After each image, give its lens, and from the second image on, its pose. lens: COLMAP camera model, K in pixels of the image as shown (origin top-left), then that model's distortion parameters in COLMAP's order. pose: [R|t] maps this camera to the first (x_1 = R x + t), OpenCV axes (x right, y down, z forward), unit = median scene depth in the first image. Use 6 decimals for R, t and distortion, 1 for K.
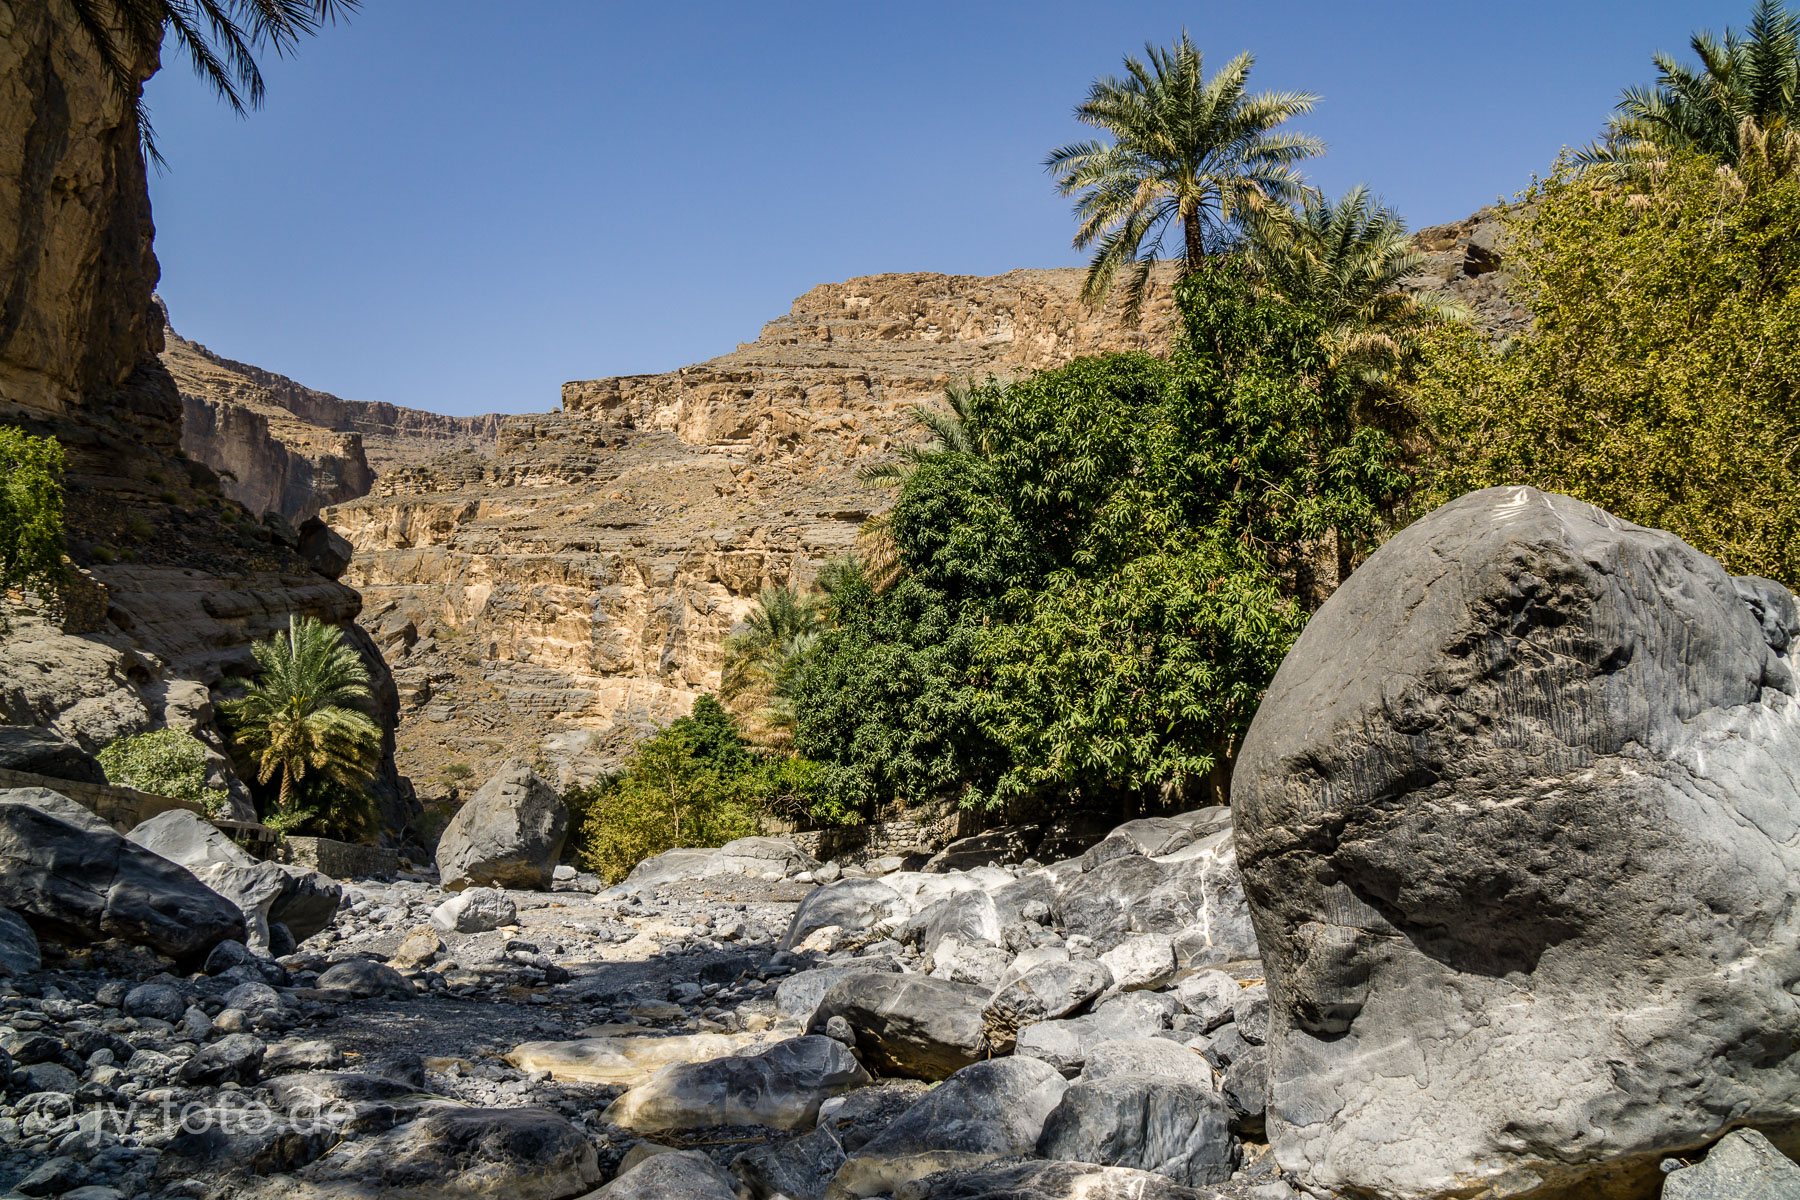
lens RADIAL K [[1243.3, 0, 900.0], [0, 1243.3, 600.0], [0, 0, 1]] dist [-0.127526, 0.089255]
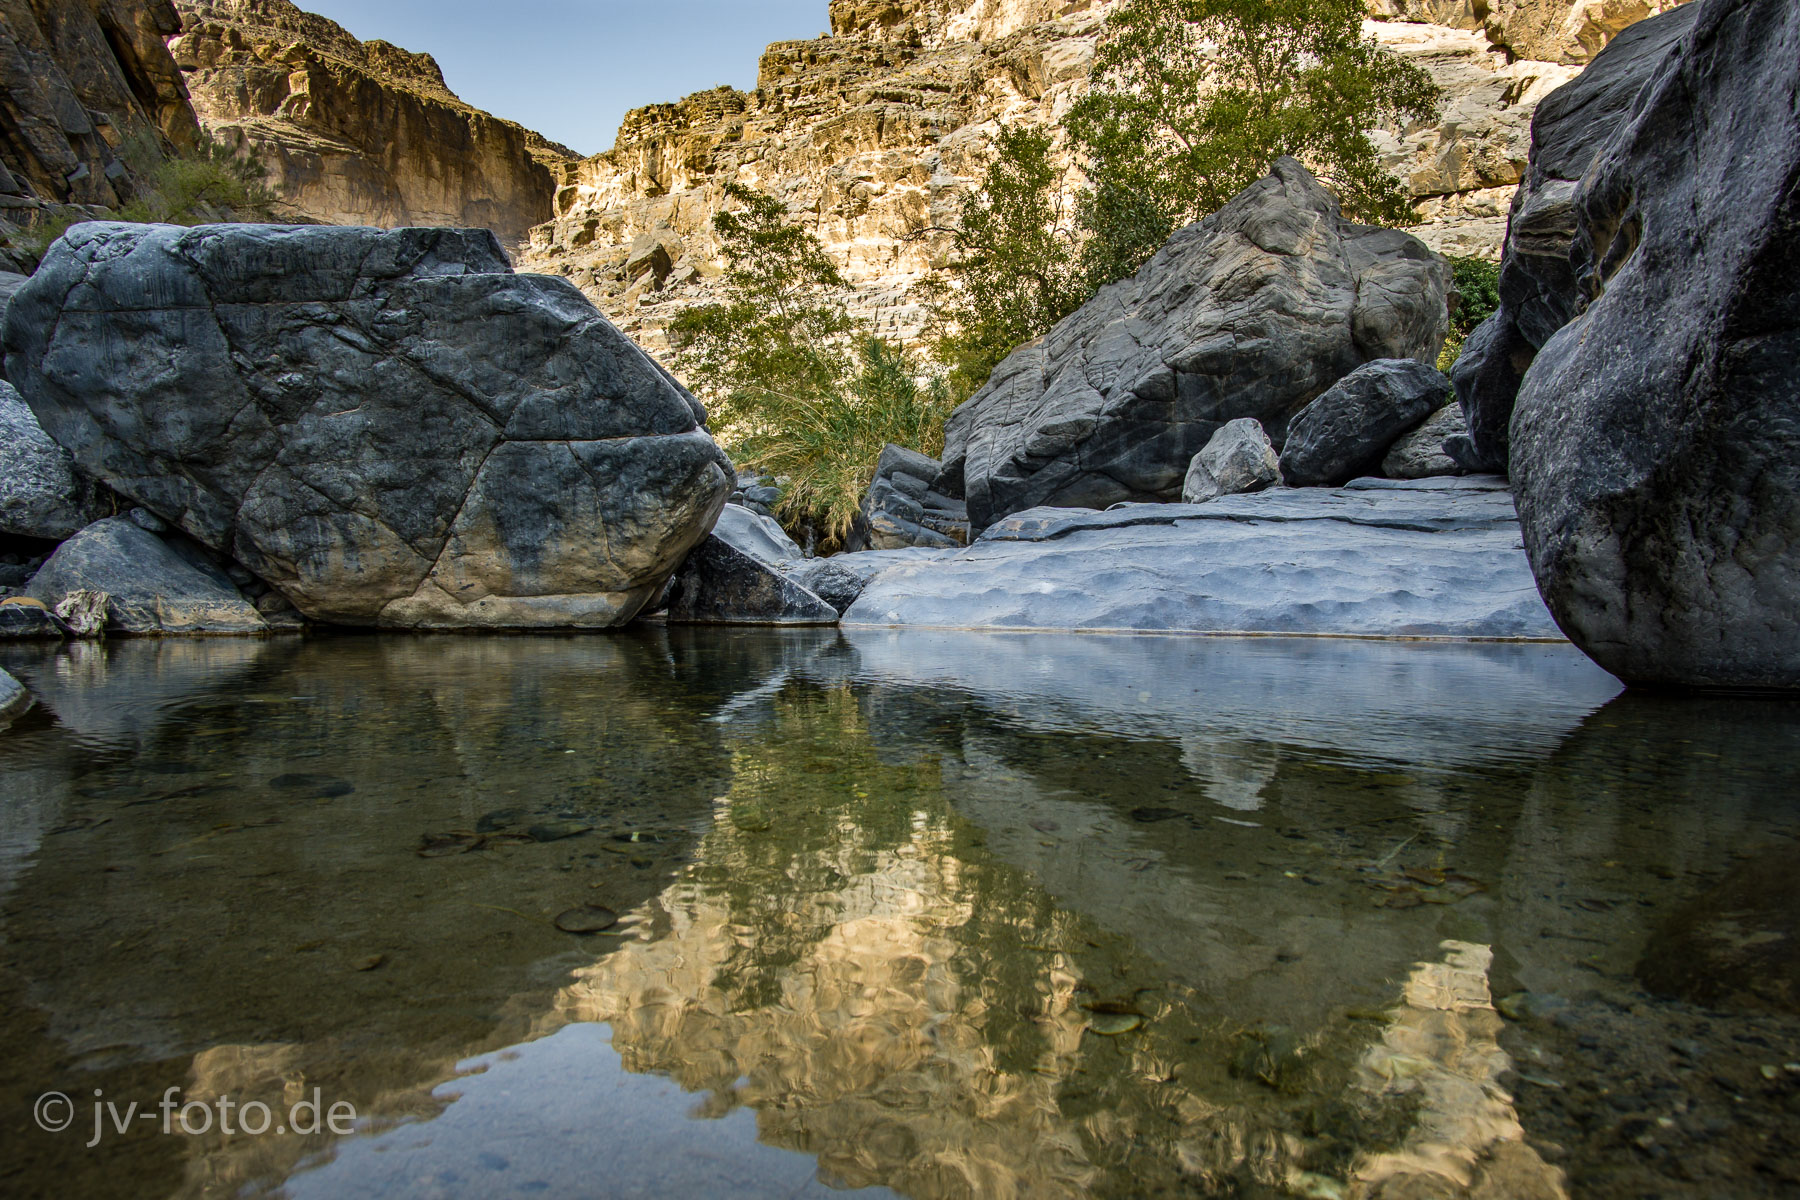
lens RADIAL K [[996.4, 0, 944.3], [0, 996.4, 604.6], [0, 0, 1]] dist [-0.038418, 0.000028]
pose [[0.988290, -0.005400, -0.152489, -0.112430], [0.042181, 0.970098, 0.239021, 0.068312], [0.146638, -0.242654, 0.958966, 0.315305]]
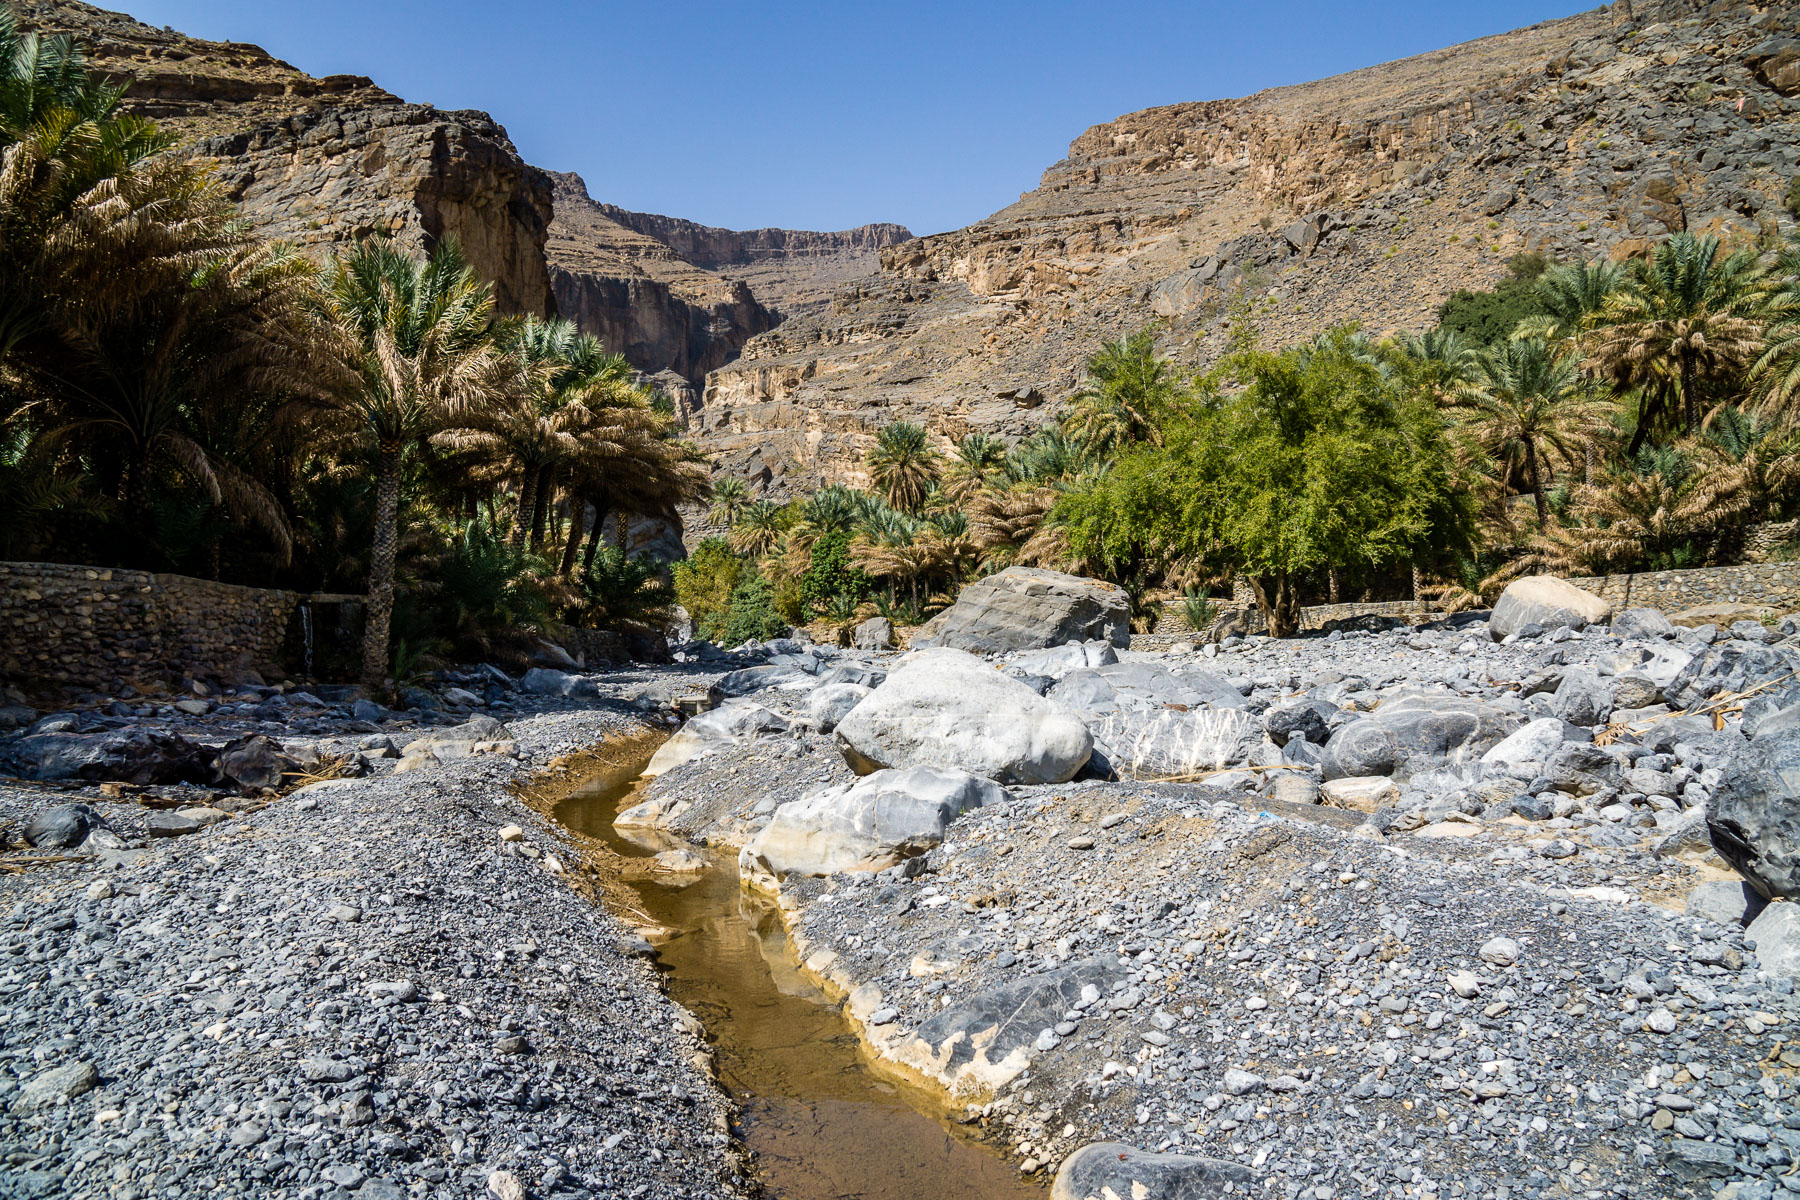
lens RADIAL K [[1243.3, 0, 900.0], [0, 1243.3, 600.0], [0, 0, 1]] dist [-0.127526, 0.089255]
pose [[0.943224, -0.030196, -0.330783, 0.156215], [0.091406, 0.981006, 0.171089, -0.045164], [0.319334, -0.191611, 0.928068, -0.222212]]
